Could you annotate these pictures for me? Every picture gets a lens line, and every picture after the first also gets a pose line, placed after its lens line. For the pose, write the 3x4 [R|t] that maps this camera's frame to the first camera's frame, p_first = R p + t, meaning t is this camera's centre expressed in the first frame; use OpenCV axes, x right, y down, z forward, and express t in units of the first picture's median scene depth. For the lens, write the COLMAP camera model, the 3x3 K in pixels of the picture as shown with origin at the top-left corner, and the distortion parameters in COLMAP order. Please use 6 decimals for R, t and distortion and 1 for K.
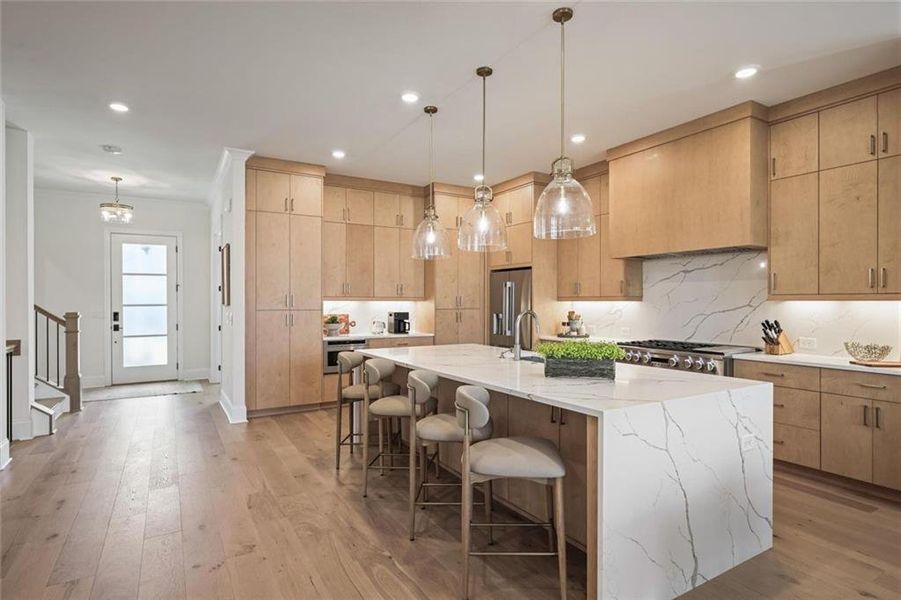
lens RADIAL K [[472.0, 0, 448.4], [0, 472.0, 301.7], [0, 0, 1]] dist [-0.010723, 0.002737]
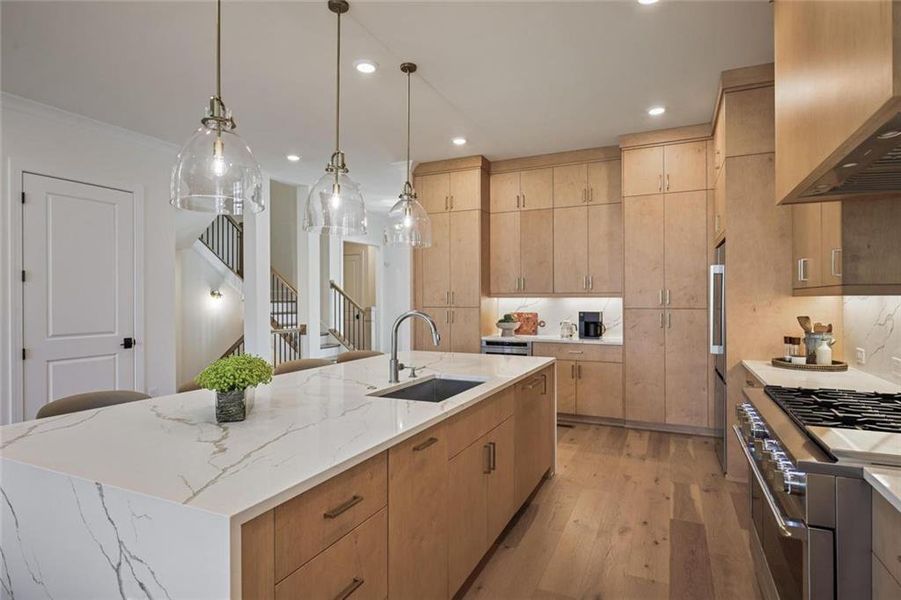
lens RADIAL K [[472.0, 0, 453.2], [0, 472.0, 297.4], [0, 0, 1]] dist [-0.010723, 0.002737]
pose [[0.559406, -0.005183, -0.828878, 0.507377], [0.001841, 0.999986, -0.005011, 0.002112], [0.828892, 0.001277, 0.559407, 0.441738]]
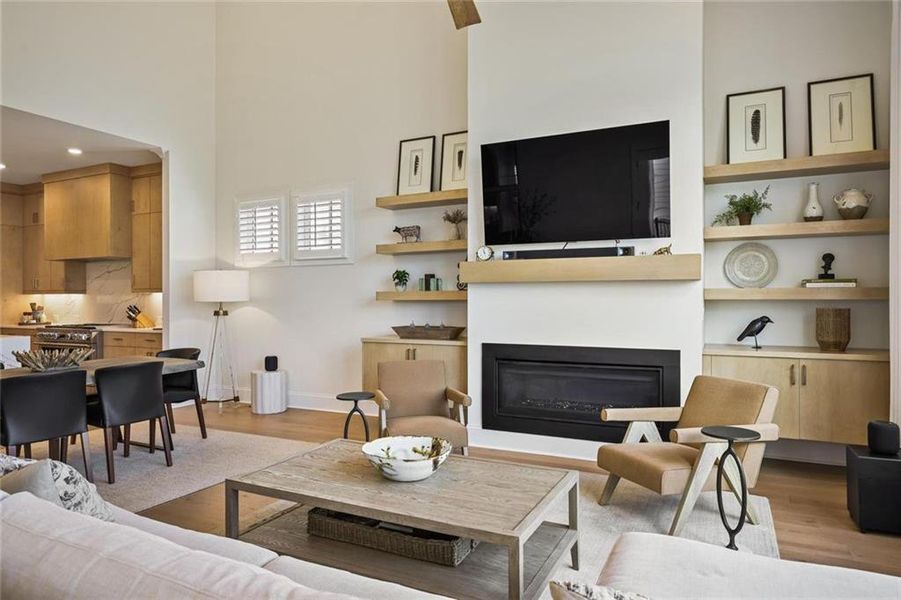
lens RADIAL K [[567.6, 0, 448.7], [0, 567.6, 297.0], [0, 0, 1]] dist [0.012142, -0.003323]
pose [[0.845548, -0.000420, 0.533899, 0.408424], [0.003401, 0.999984, -0.004599, 0.016937], [-0.533888, 0.005704, 0.845536, -0.814164]]
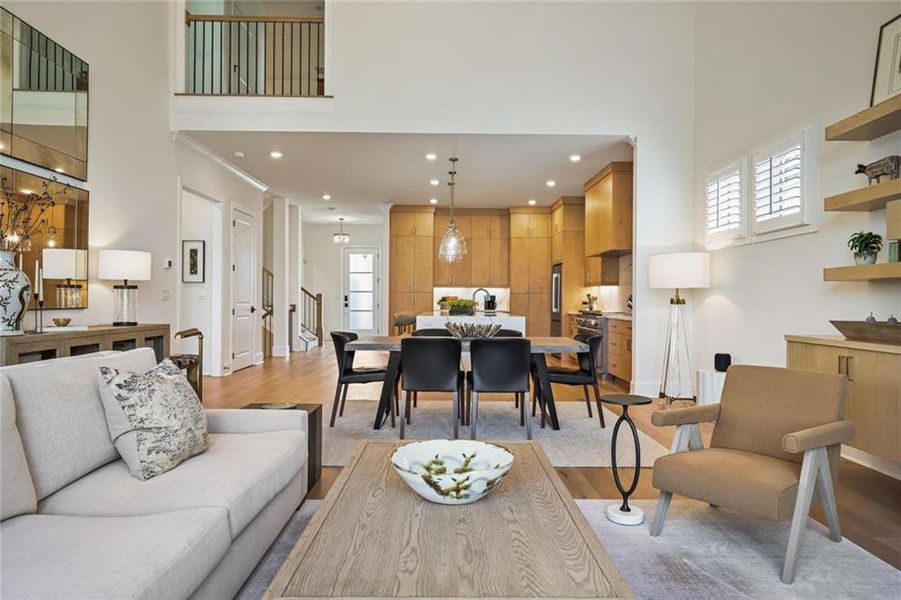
lens RADIAL K [[556.4, 0, 443.7], [0, 556.4, 301.0], [0, 0, 1]] dist [0.009346, -0.003809]
pose [[0.859661, 0.008481, -0.510795, 0.796211], [-0.008436, 0.999962, 0.002405, 0.043986], [0.510795, 0.002242, 0.859699, -0.691116]]
